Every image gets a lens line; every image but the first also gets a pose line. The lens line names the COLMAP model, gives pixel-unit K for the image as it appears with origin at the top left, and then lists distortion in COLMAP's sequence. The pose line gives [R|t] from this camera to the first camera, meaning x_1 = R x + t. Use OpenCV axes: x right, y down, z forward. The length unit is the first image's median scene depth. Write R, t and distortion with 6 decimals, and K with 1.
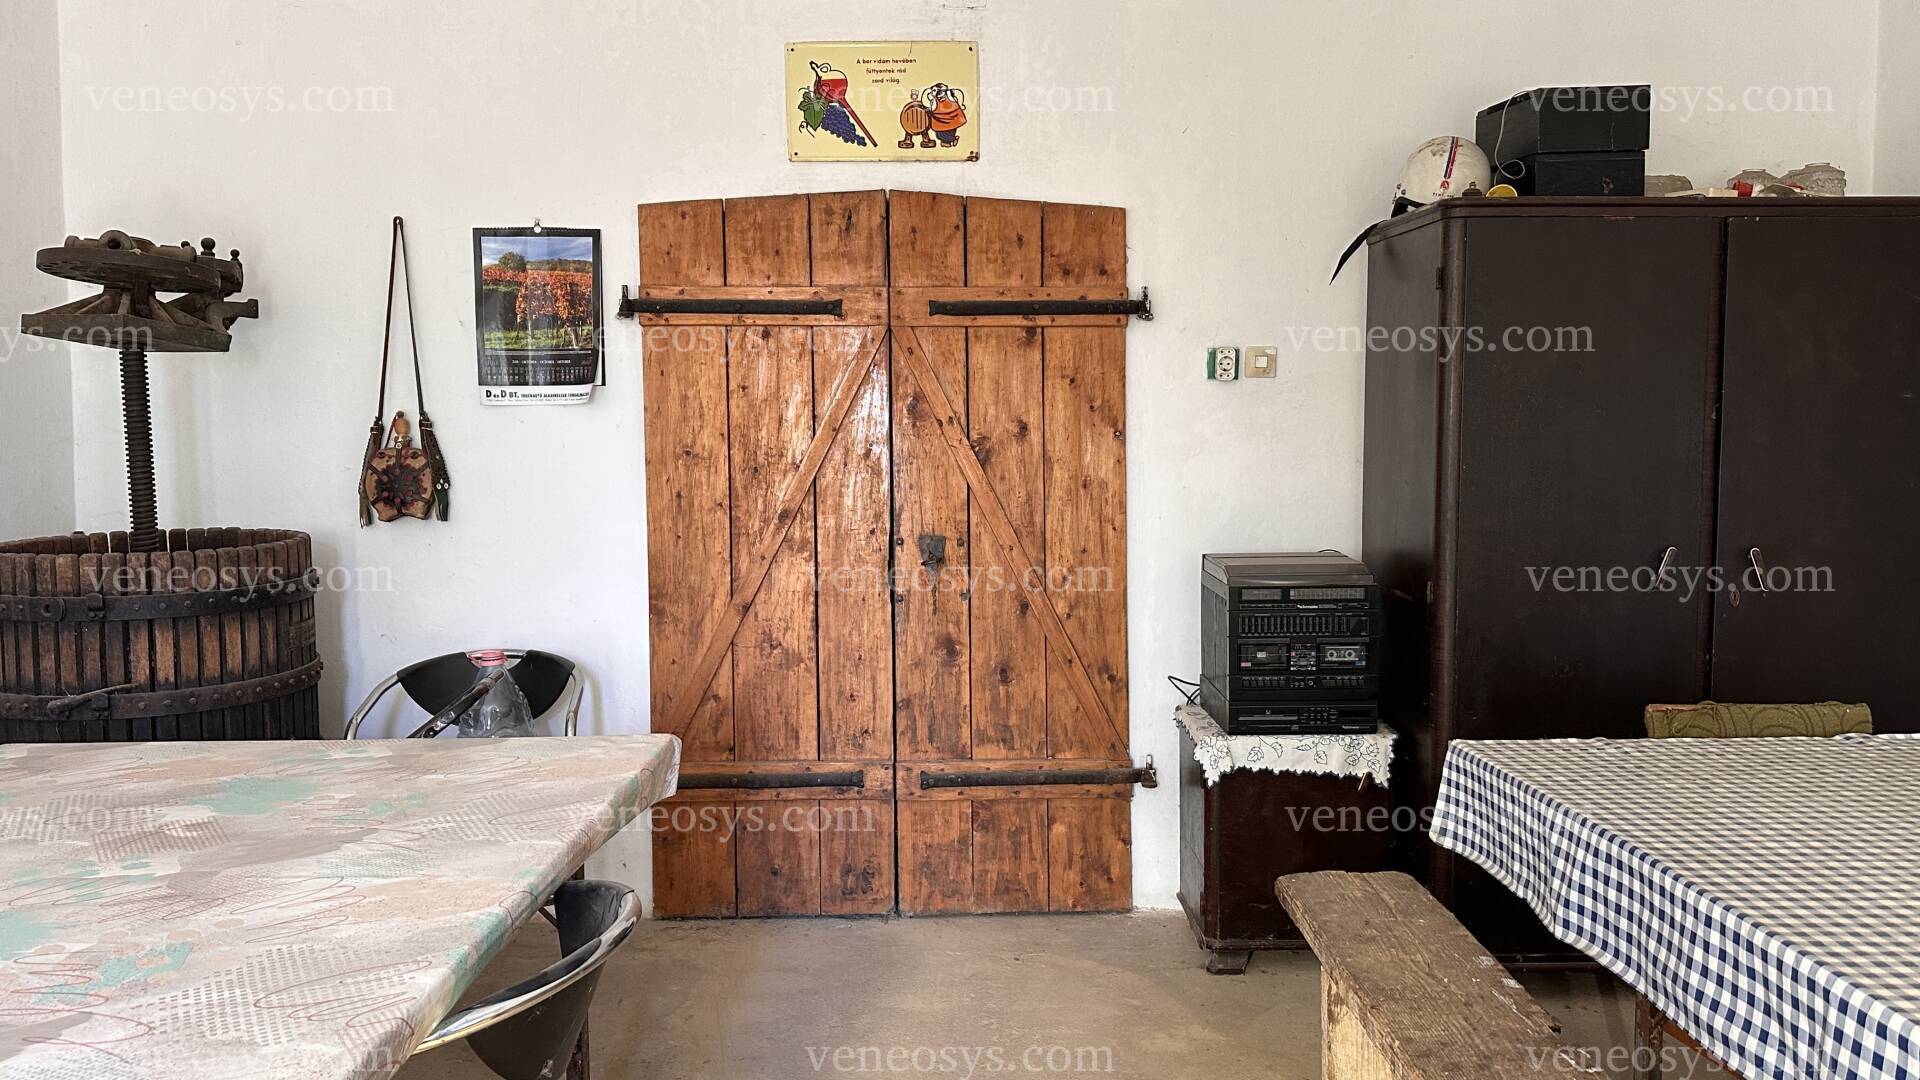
lens RADIAL K [[1467.6, 0, 958.8], [0, 1467.6, 533.9], [0, 0, 1]] dist [0.226563, -0.411251]
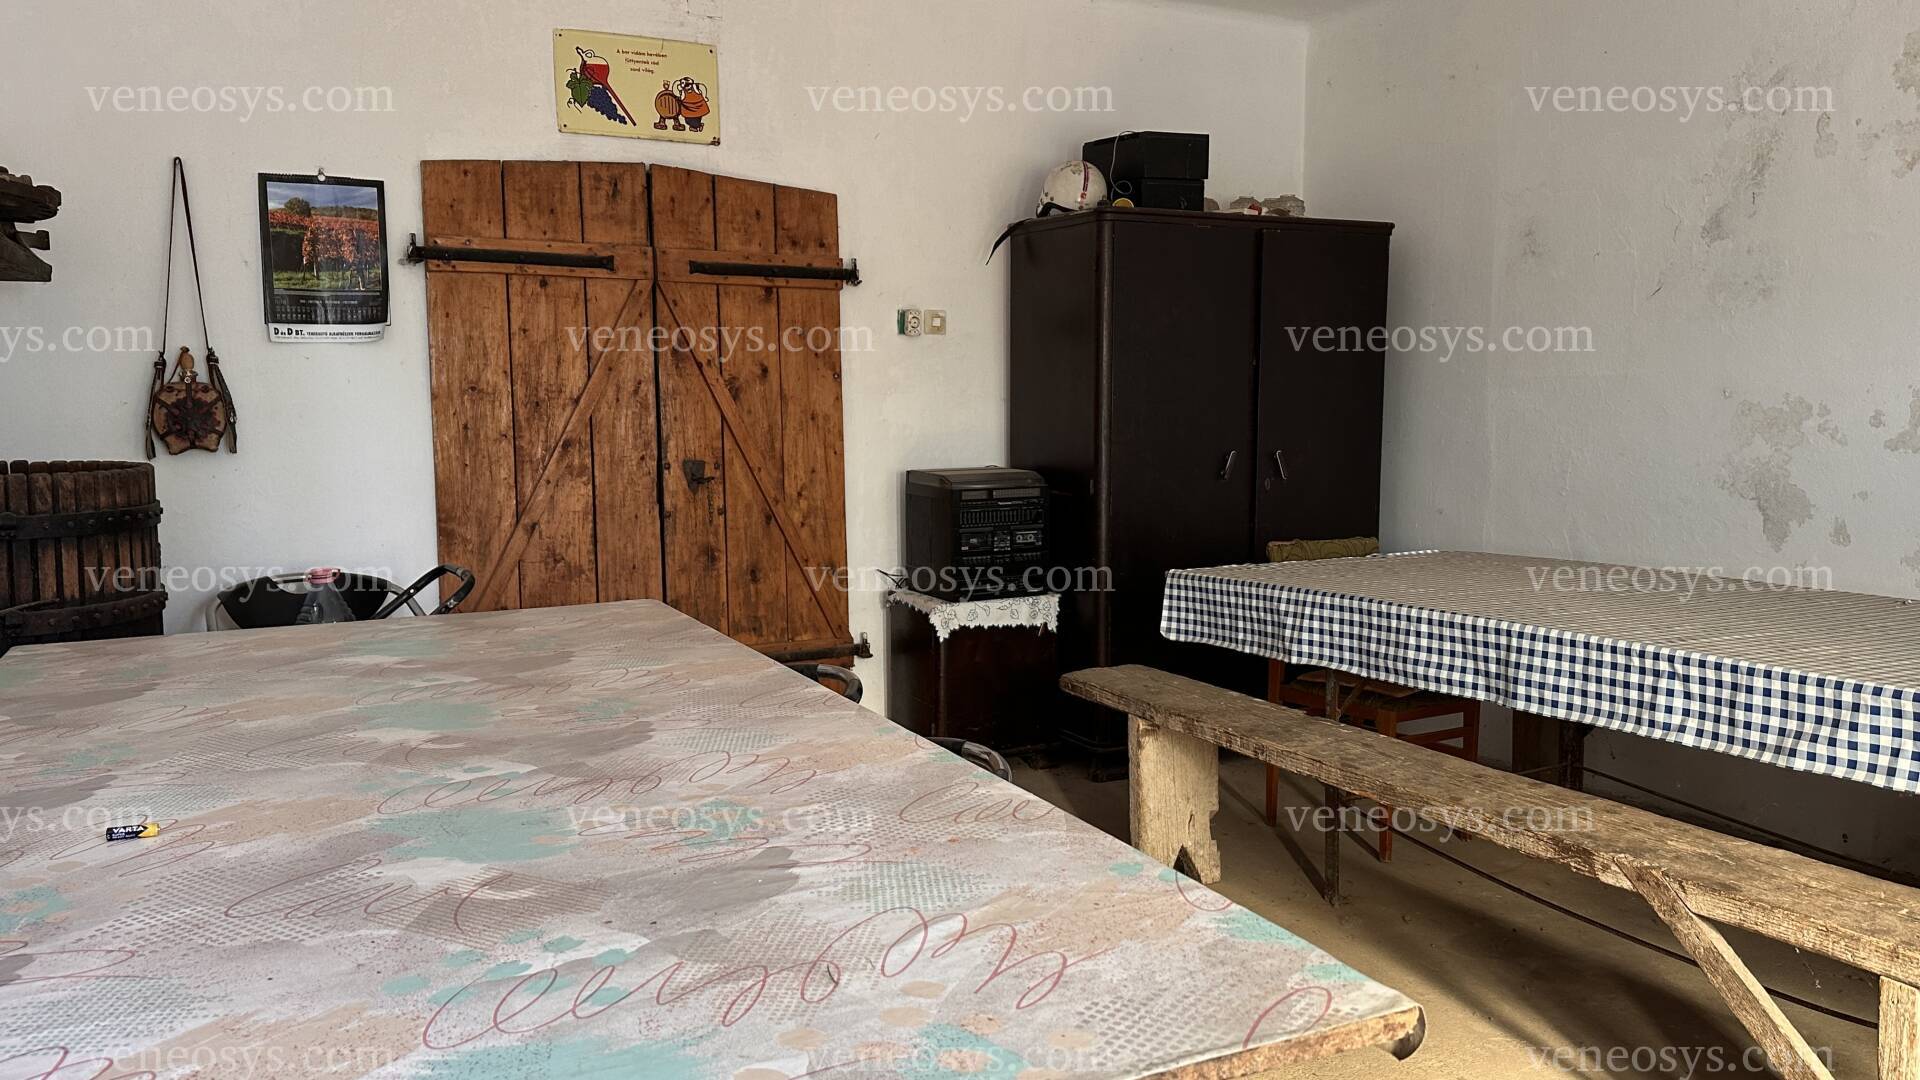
lens RADIAL K [[1467.6, 0, 958.8], [0, 1467.6, 533.9], [0, 0, 1]] dist [0.226563, -0.411251]
pose [[0.897781, -0.040038, 0.438619, -0.355086], [0.035074, 0.999196, 0.019417, 0.045130], [-0.439043, -0.002048, 0.898463, -0.166100]]
